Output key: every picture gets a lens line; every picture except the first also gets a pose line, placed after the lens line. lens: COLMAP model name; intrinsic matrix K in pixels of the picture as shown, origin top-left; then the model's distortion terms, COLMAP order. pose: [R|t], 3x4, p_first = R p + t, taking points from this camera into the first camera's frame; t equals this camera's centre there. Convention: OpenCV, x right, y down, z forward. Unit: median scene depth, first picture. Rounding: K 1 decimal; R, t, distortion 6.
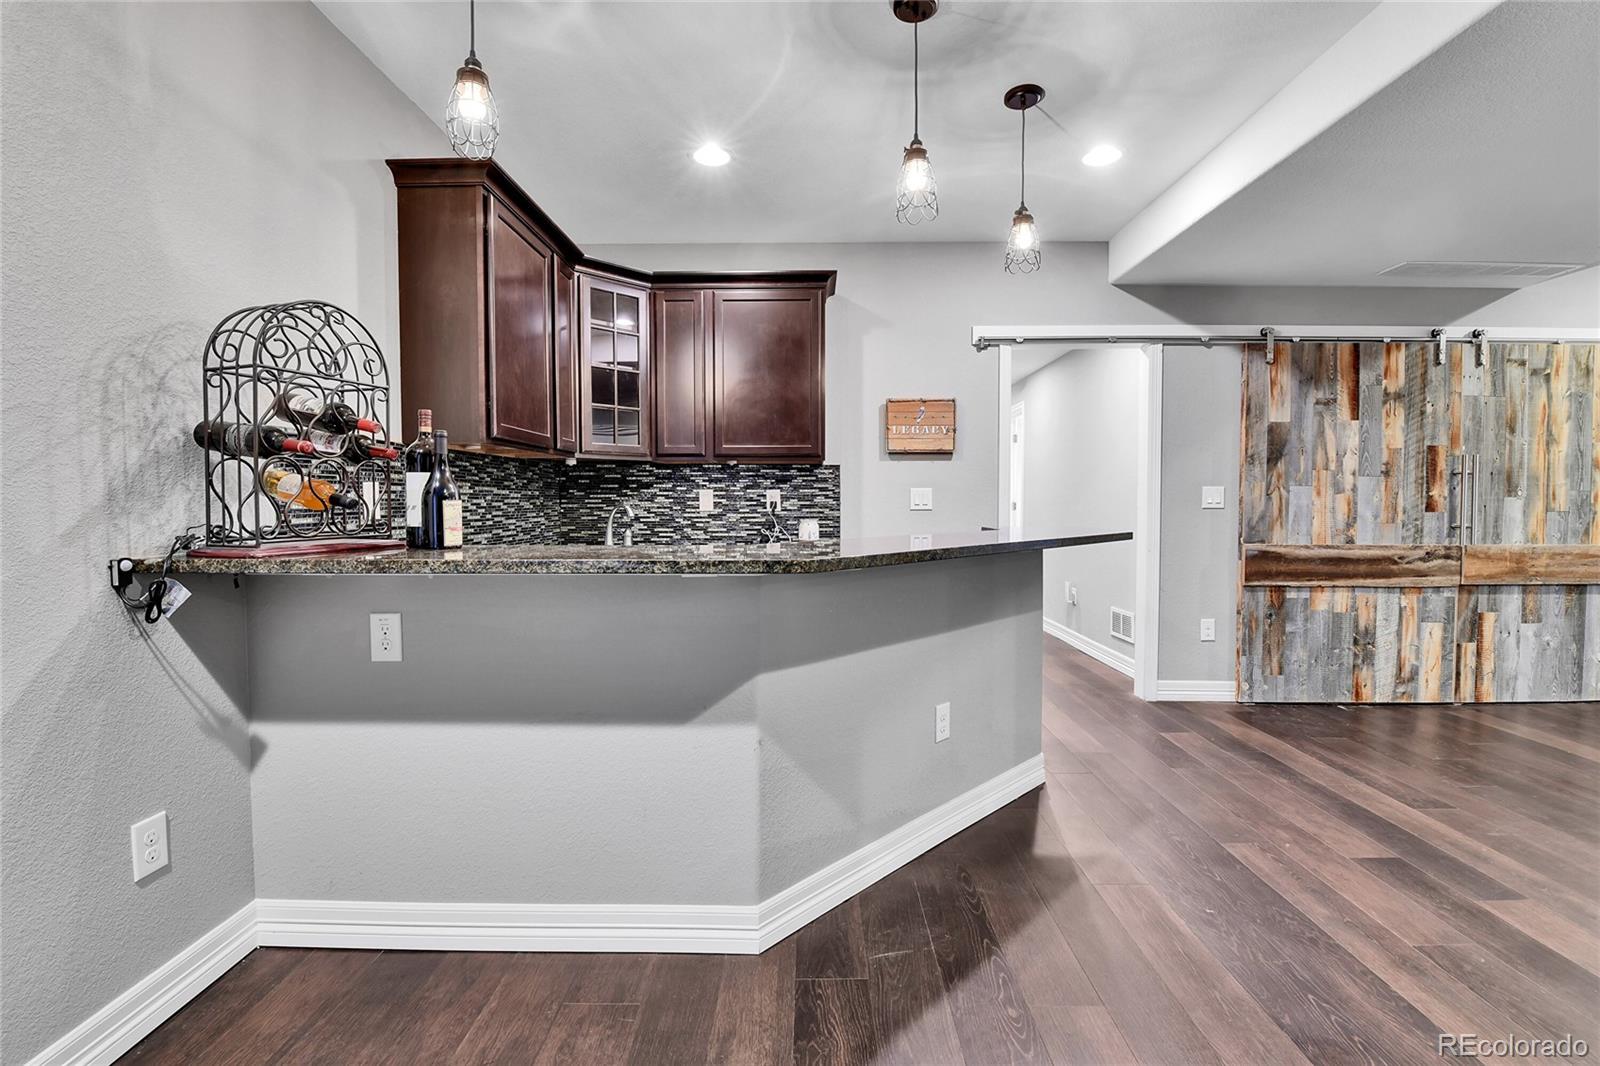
lens RADIAL K [[692.0, 0, 800.3], [0, 692.0, 523.3], [0, 0, 1]] dist [-0.003792, -0.009042]
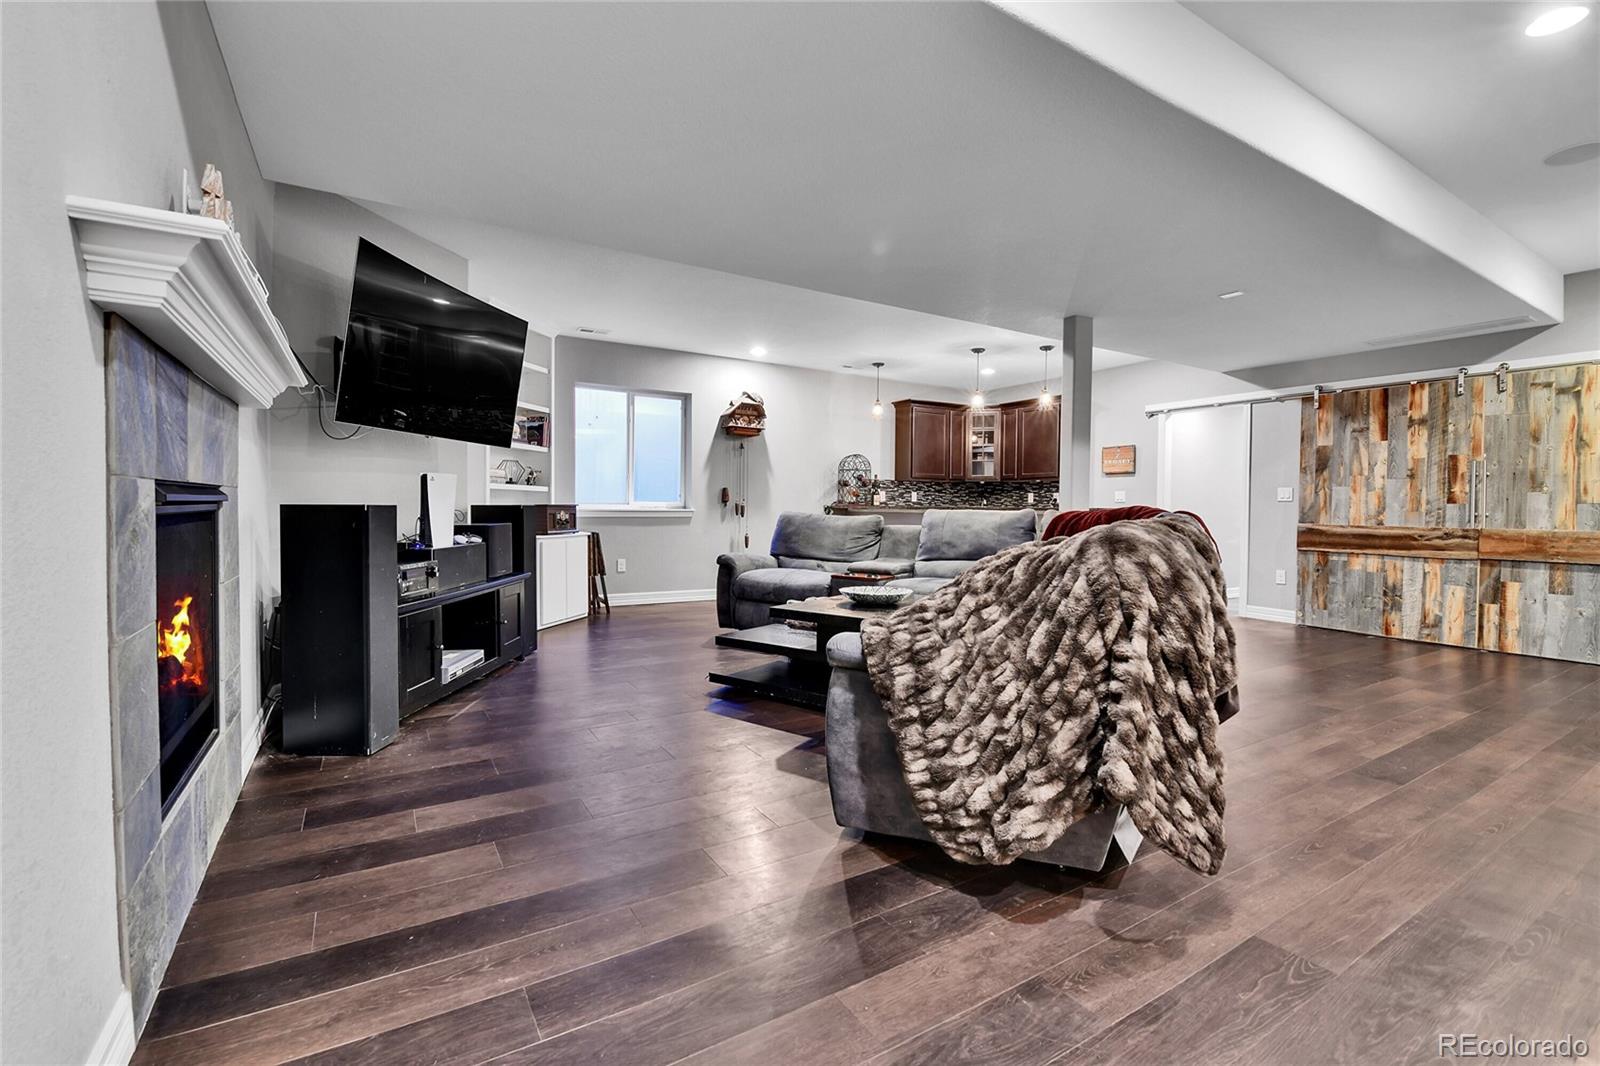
lens RADIAL K [[692.0, 0, 800.3], [0, 692.0, 523.3], [0, 0, 1]] dist [-0.003792, -0.009042]
pose [[0.527776, 0.025698, -0.848995, 1.390376], [-0.039172, 0.999215, 0.005893, 0.065087], [0.848480, 0.030147, 0.528368, -0.814545]]
